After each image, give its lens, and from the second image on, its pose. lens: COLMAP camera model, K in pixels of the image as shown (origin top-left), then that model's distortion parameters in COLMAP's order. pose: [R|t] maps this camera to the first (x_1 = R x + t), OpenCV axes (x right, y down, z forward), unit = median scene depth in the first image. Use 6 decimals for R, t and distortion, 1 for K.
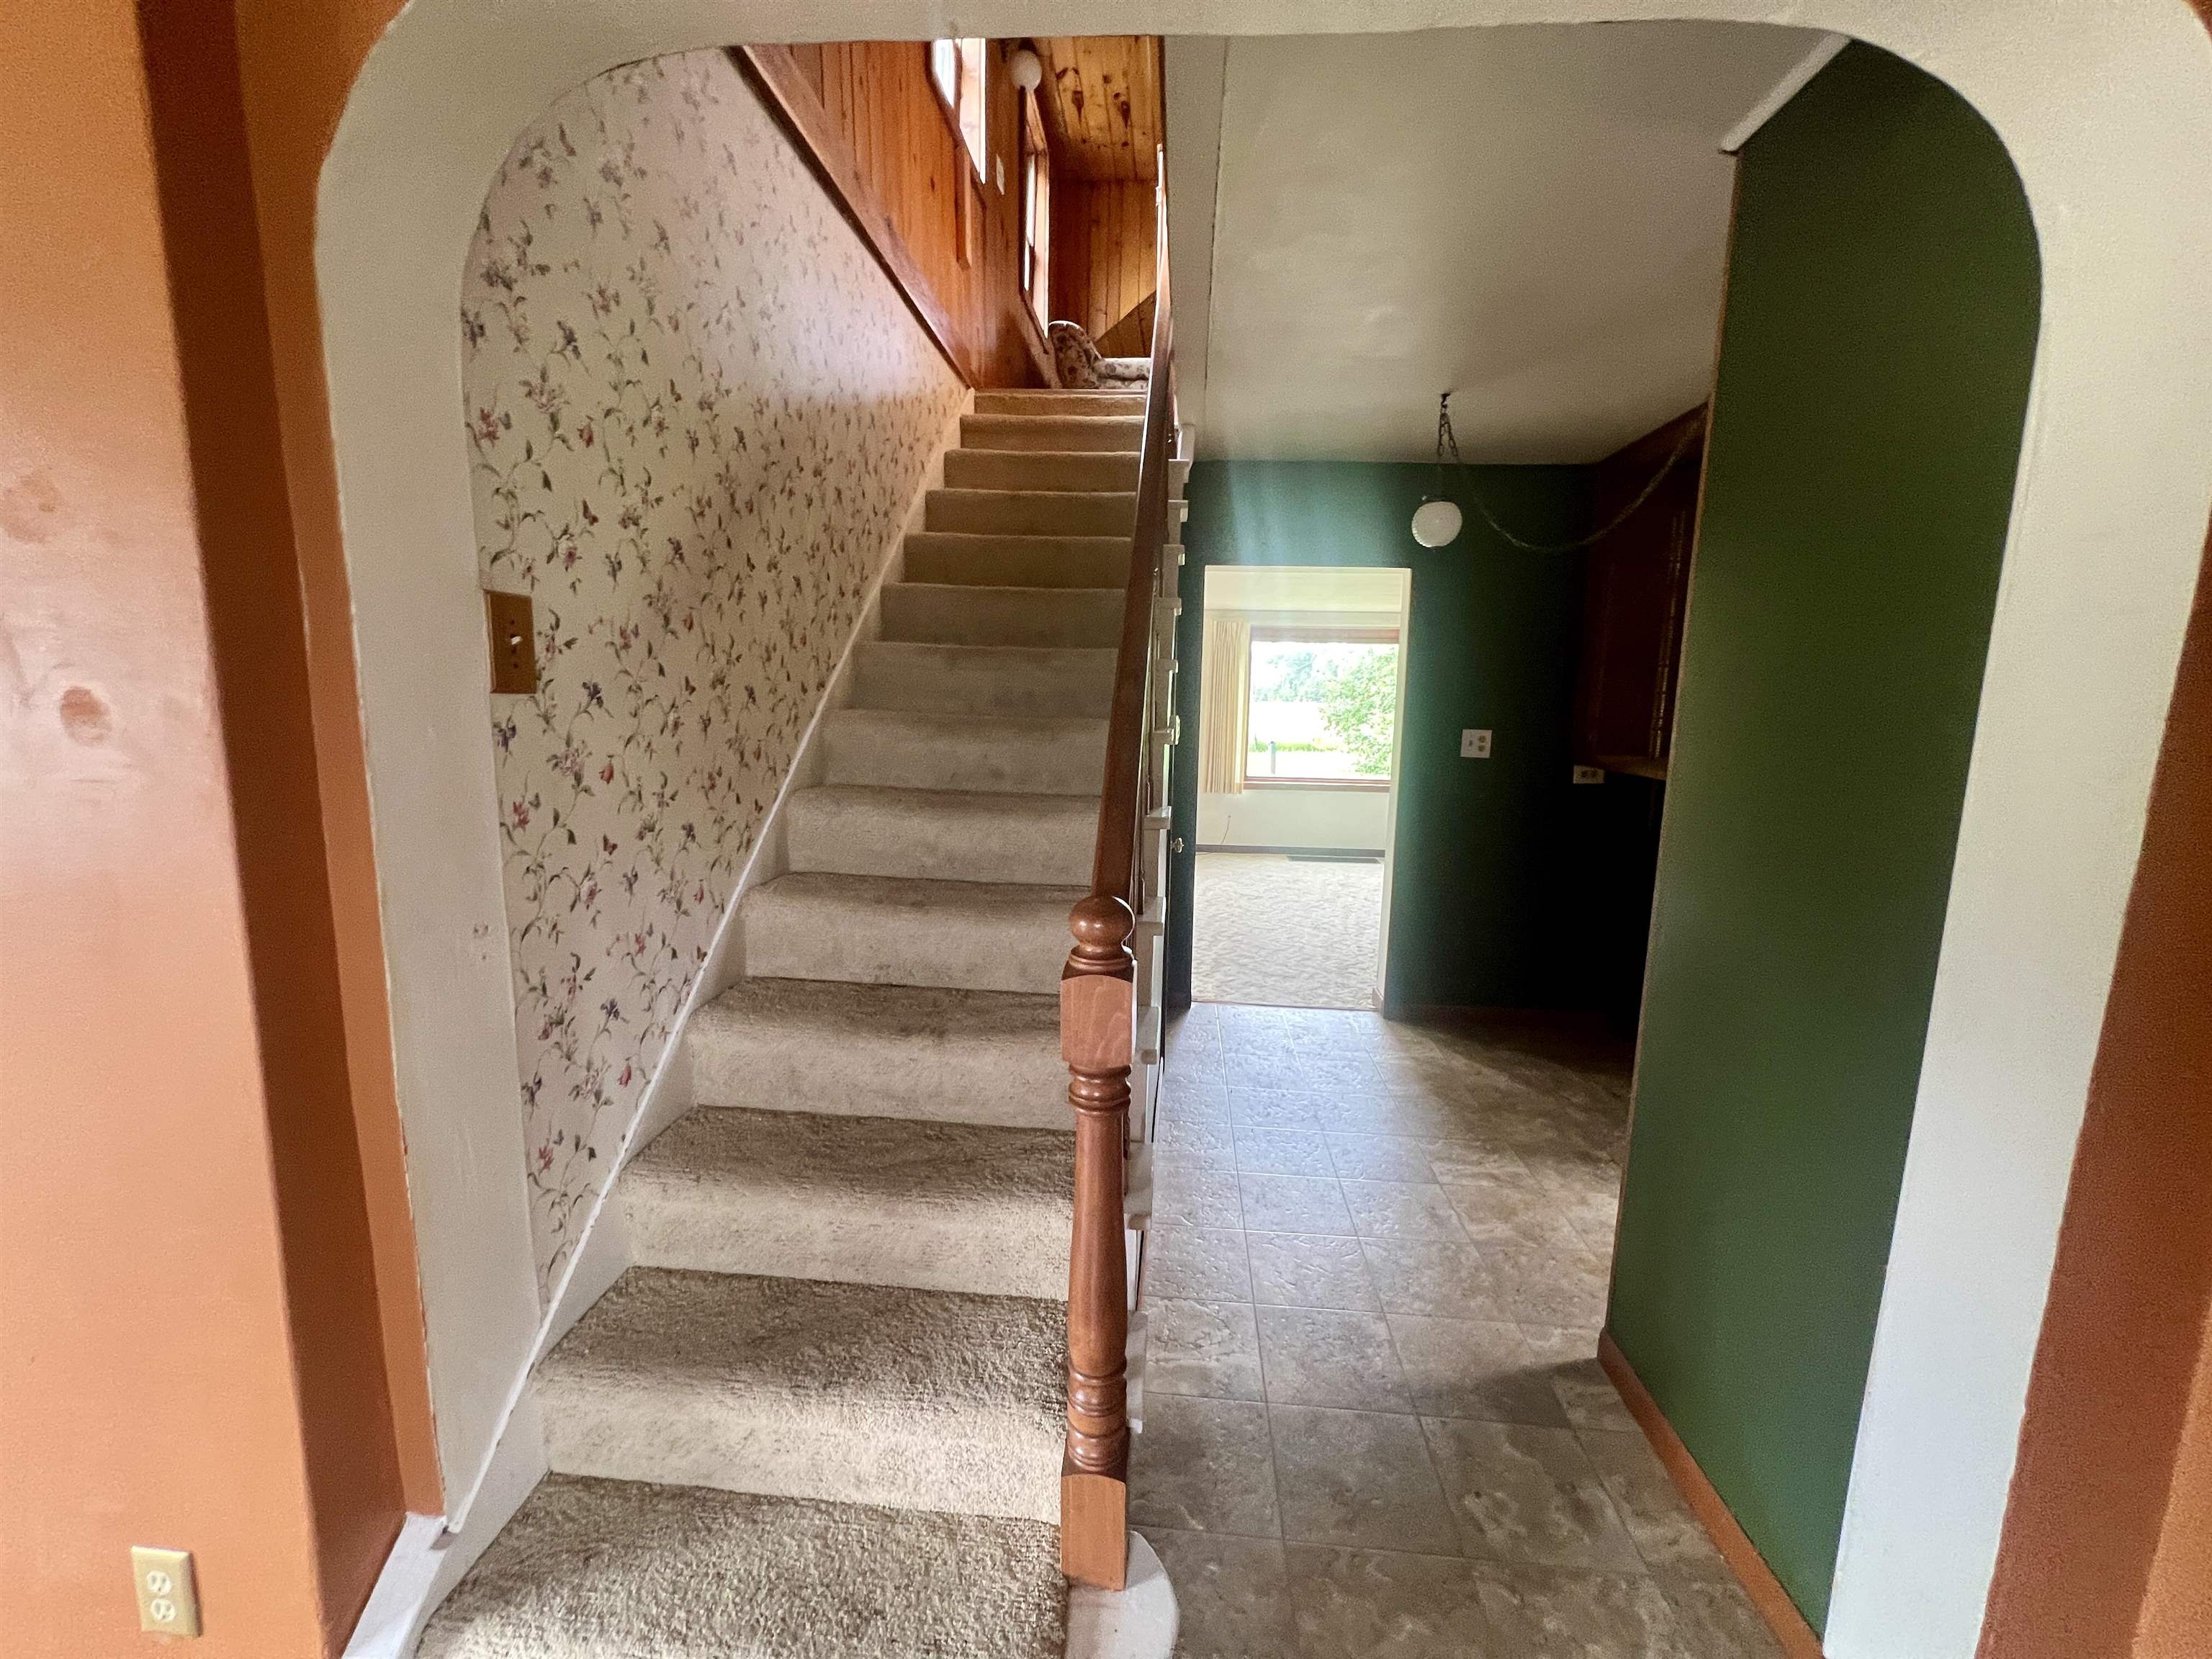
lens RADIAL K [[885.2, 0, 1110.5], [0, 885.2, 828.1], [0, 0, 1]] dist [-0.003361, -0.000246]
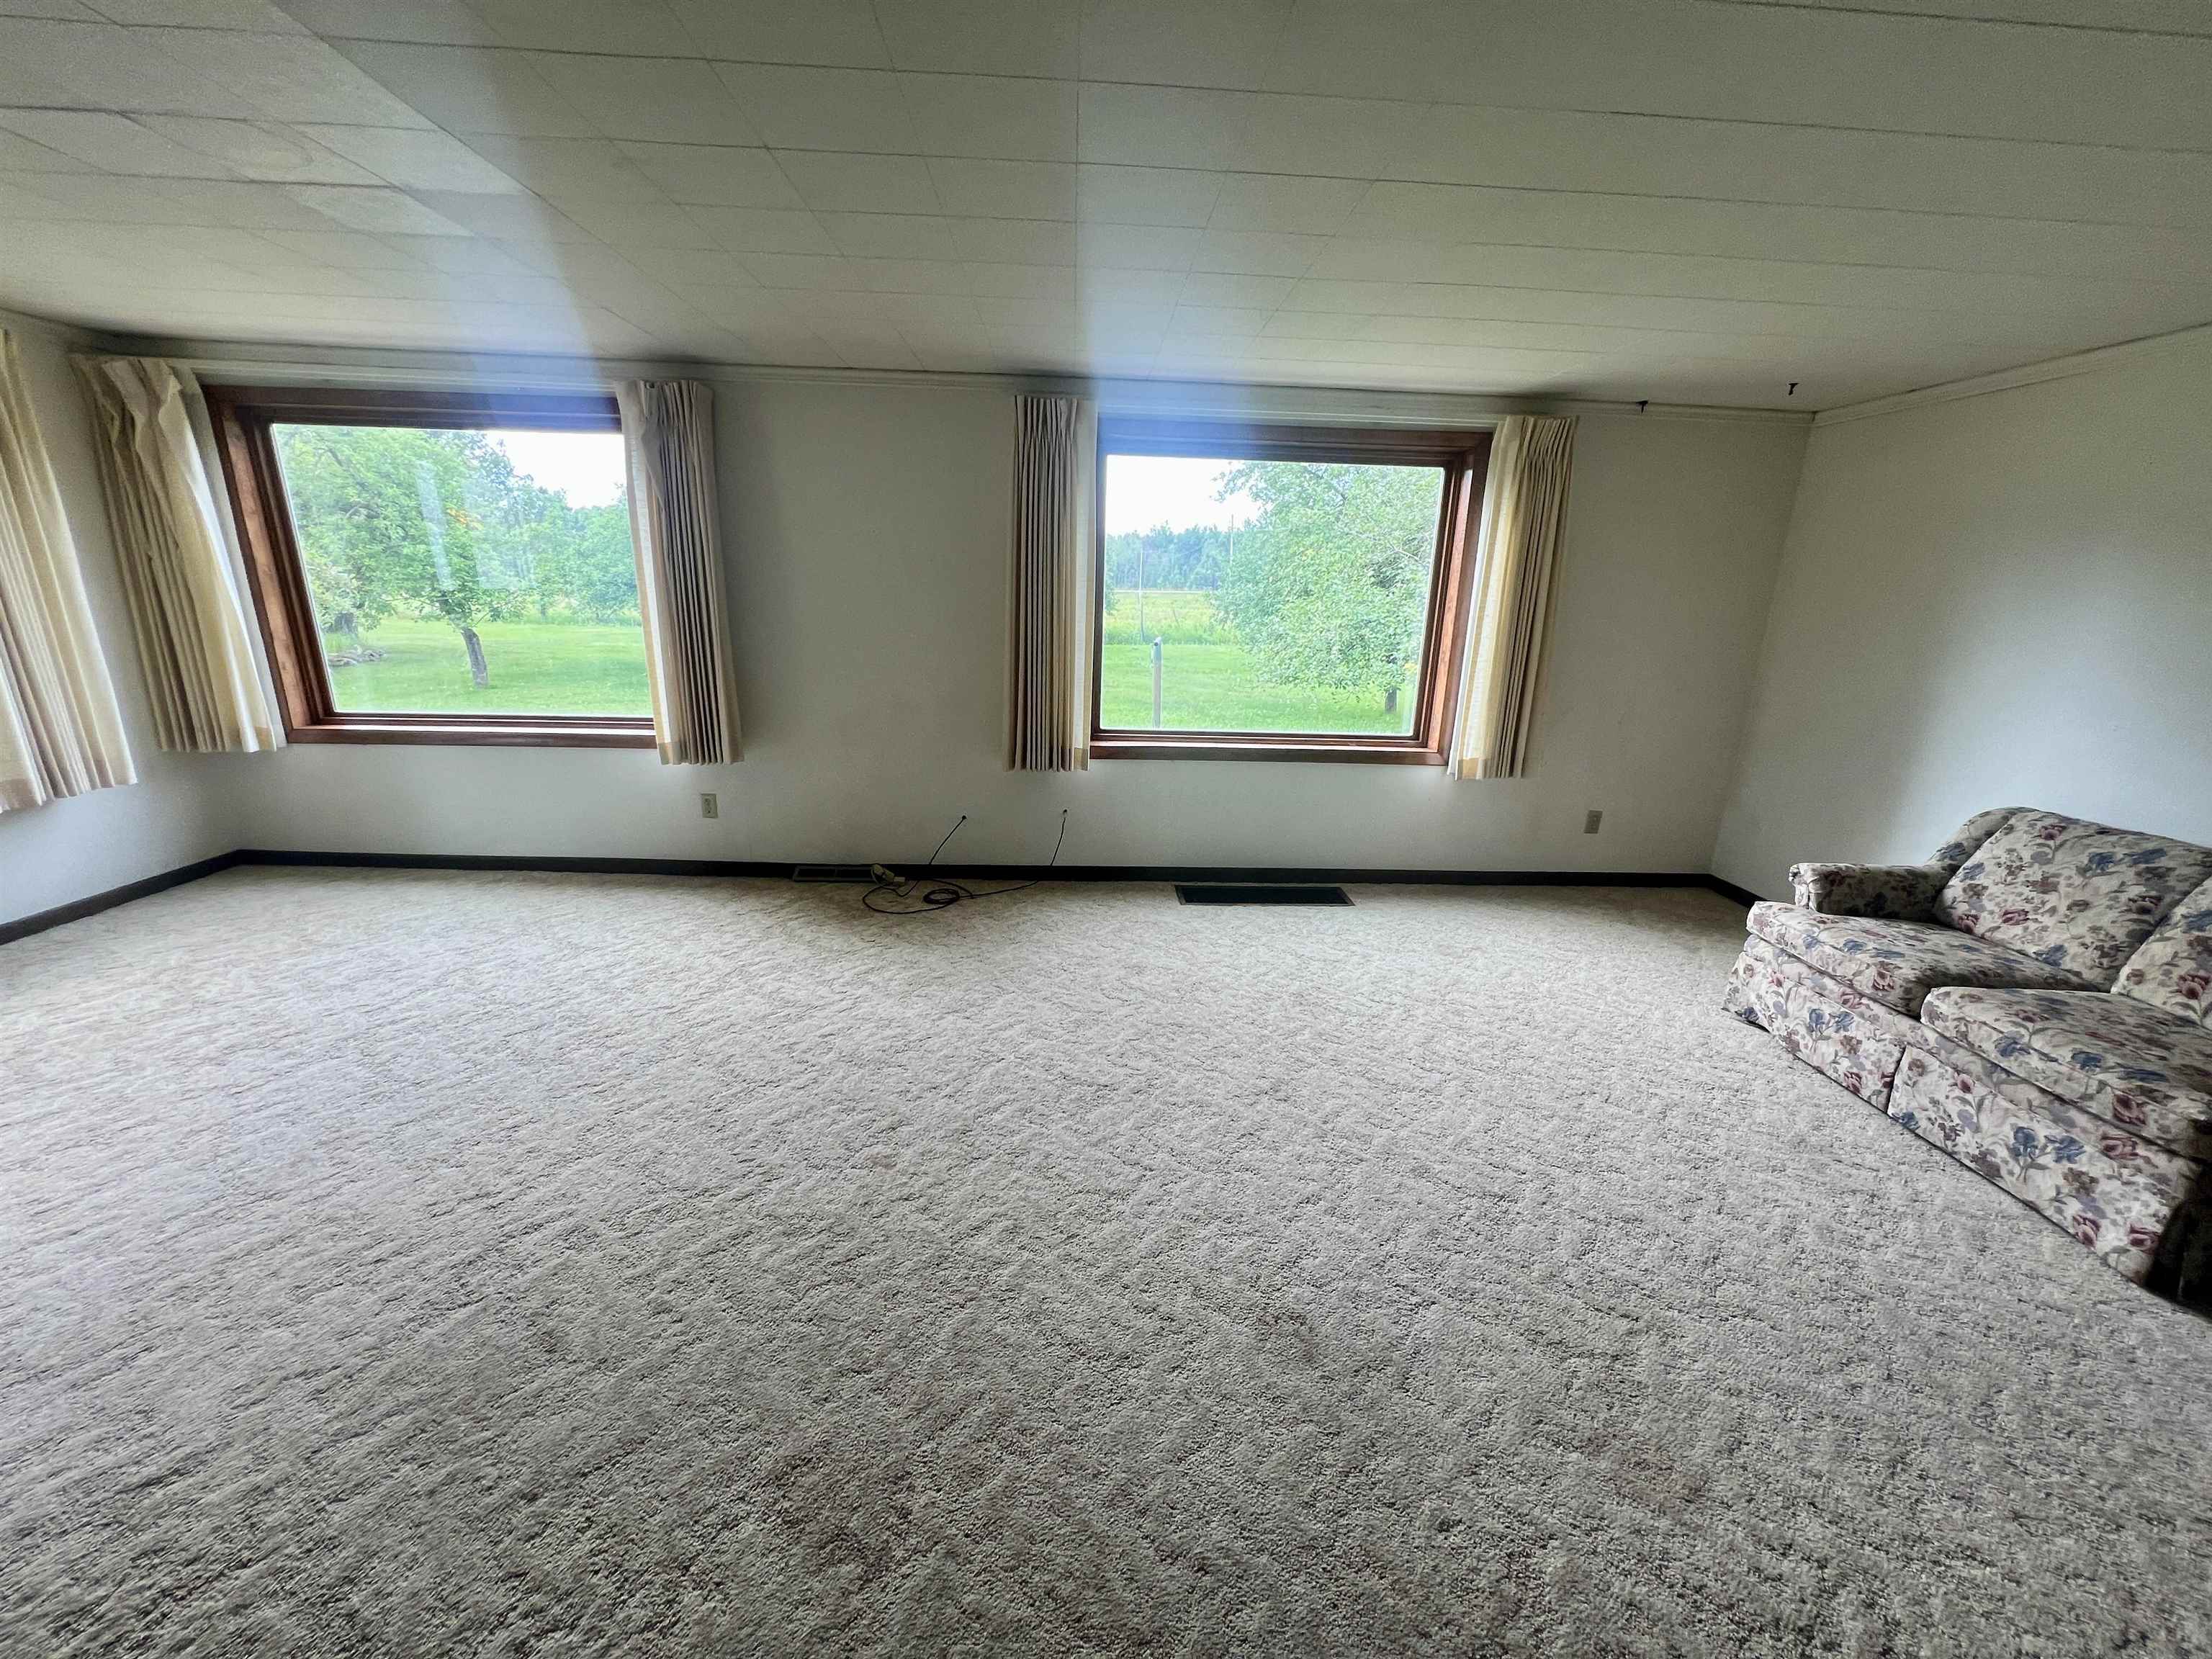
lens RADIAL K [[885.2, 0, 1110.8], [0, 885.2, 829.4], [0, 0, 1]] dist [-0.003361, -0.000246]
pose [[0.992398, -0.030011, 0.119351, 0.086675], [0.014932, 0.992009, 0.125283, -0.058847], [-0.122157, -0.122548, 0.984916, 0.424163]]
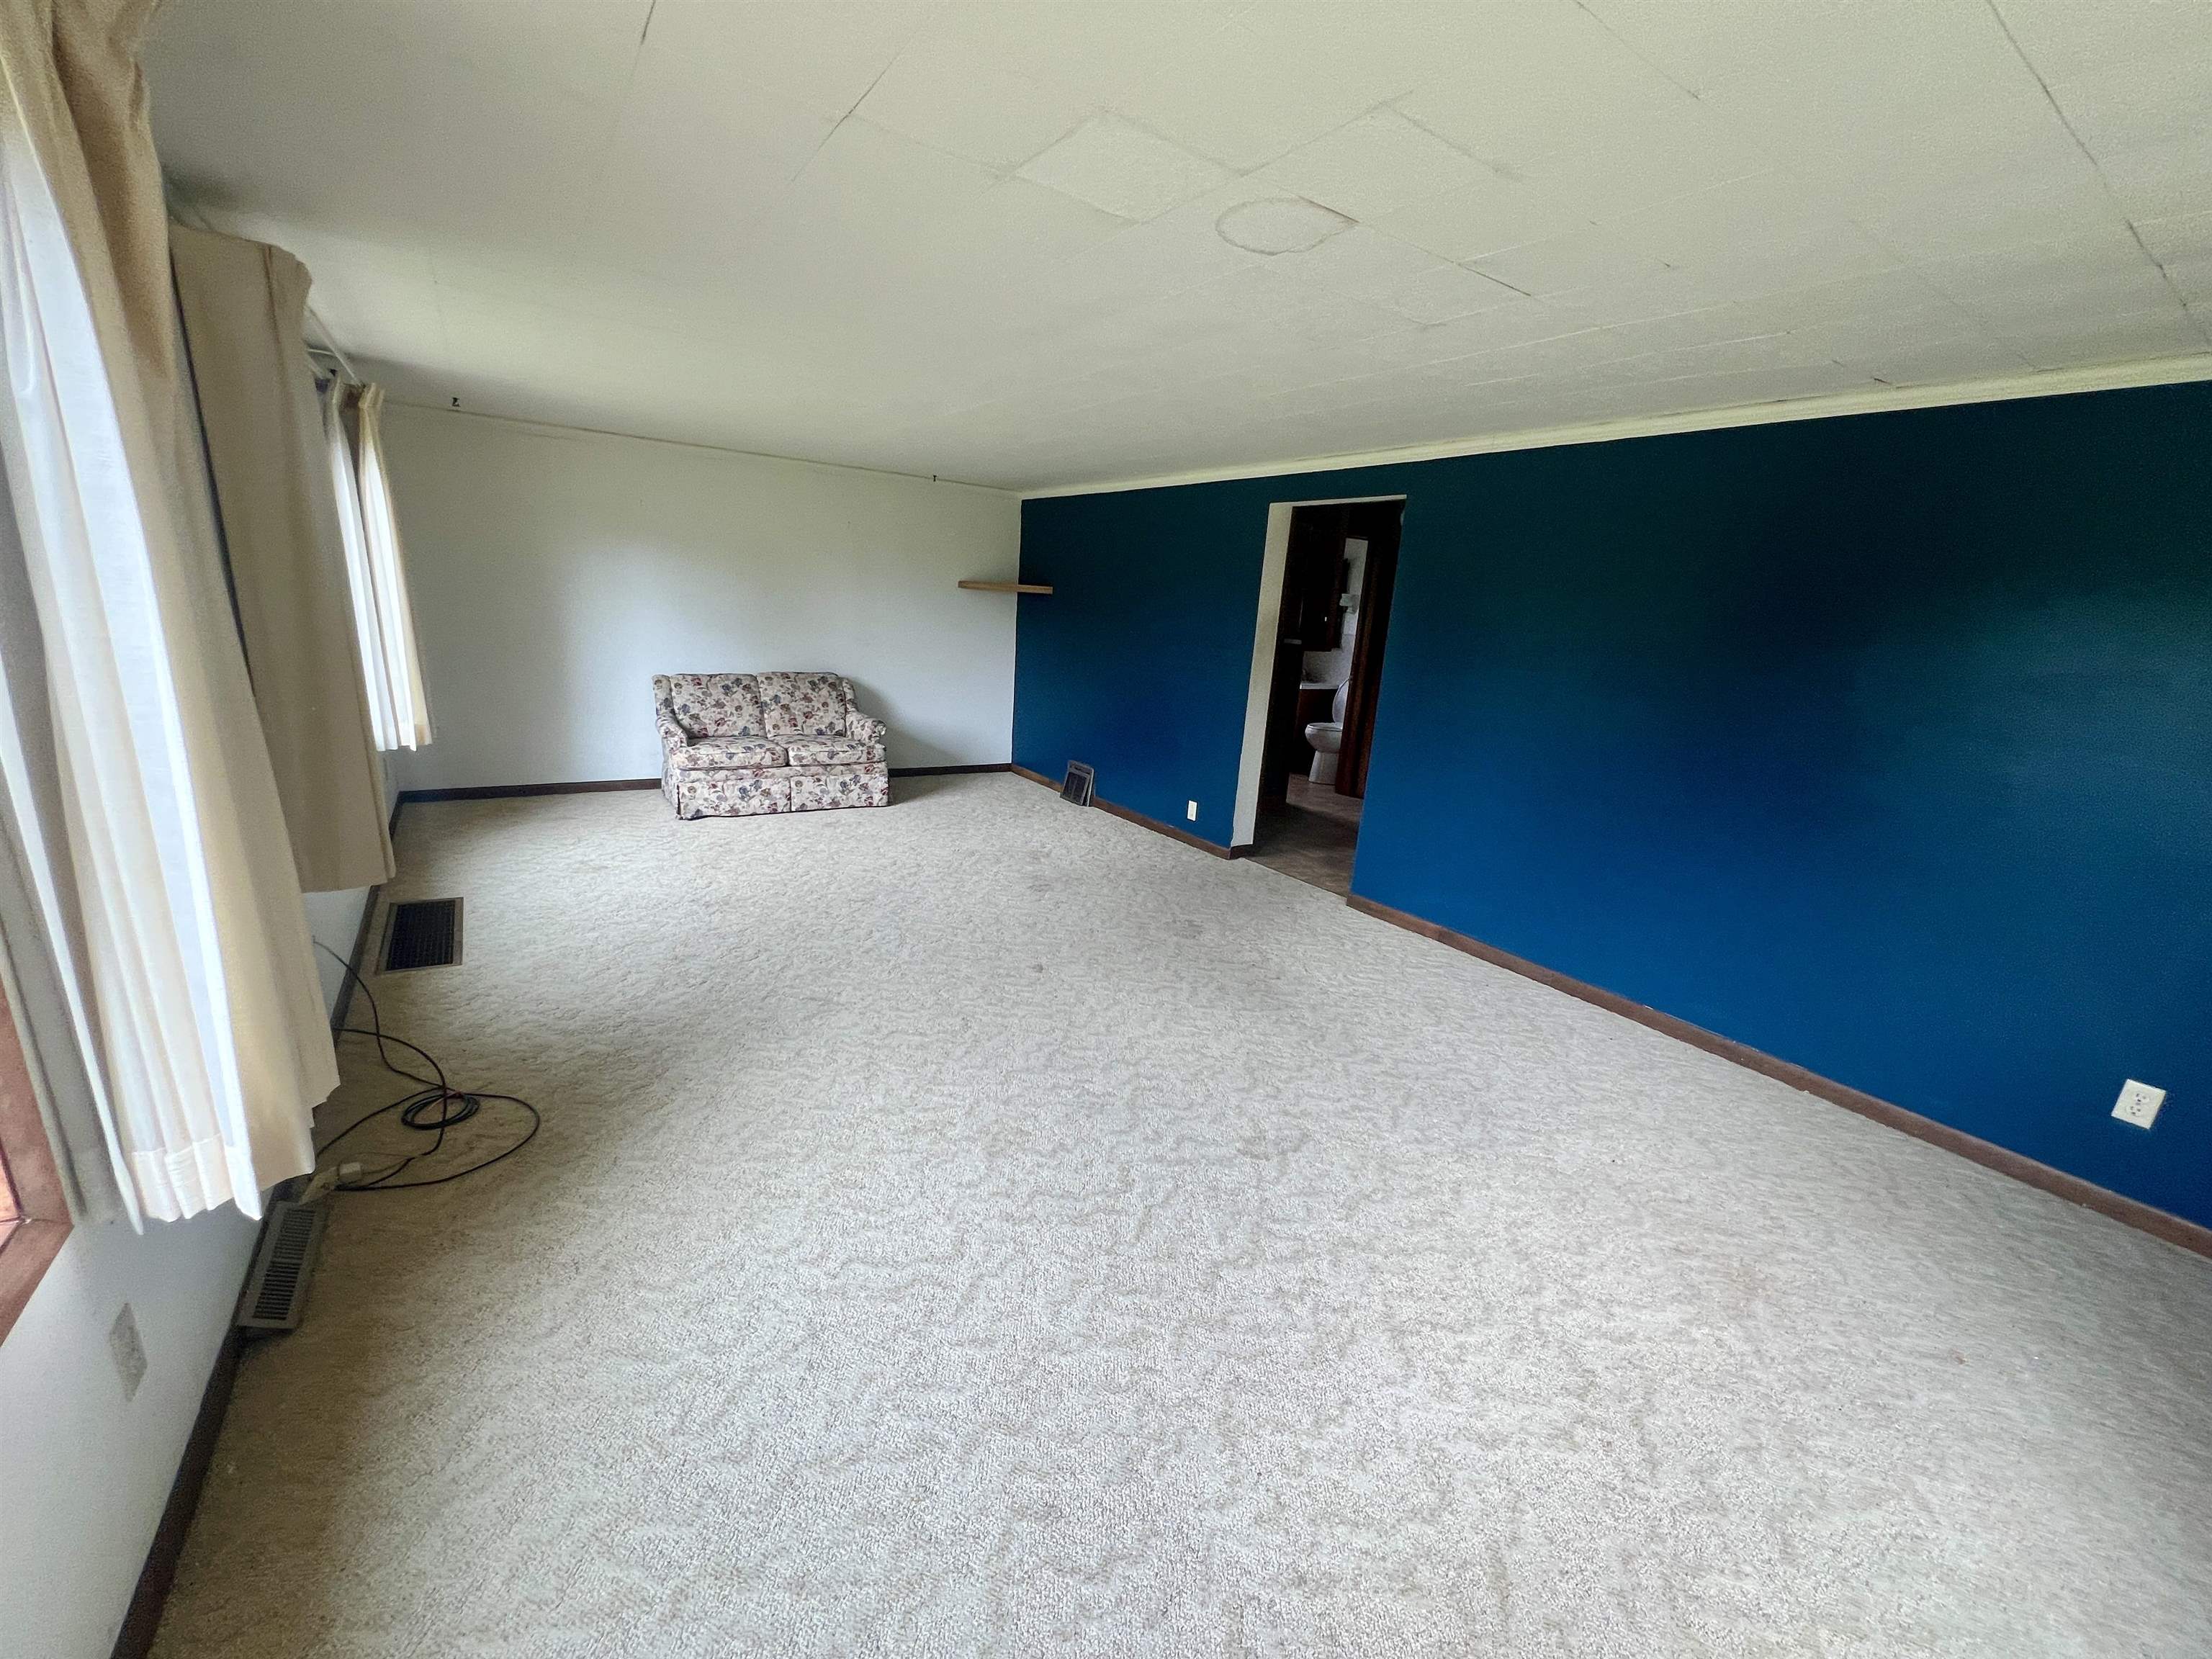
lens RADIAL K [[885.2, 0, 1106.4], [0, 885.2, 836.9], [0, 0, 1]] dist [-0.003361, -0.000246]
pose [[-0.620848, -0.272657, 0.734987, -0.243870], [0.031228, 0.928220, 0.370718, -0.139582], [-0.783309, 0.253112, -0.567769, 0.845847]]
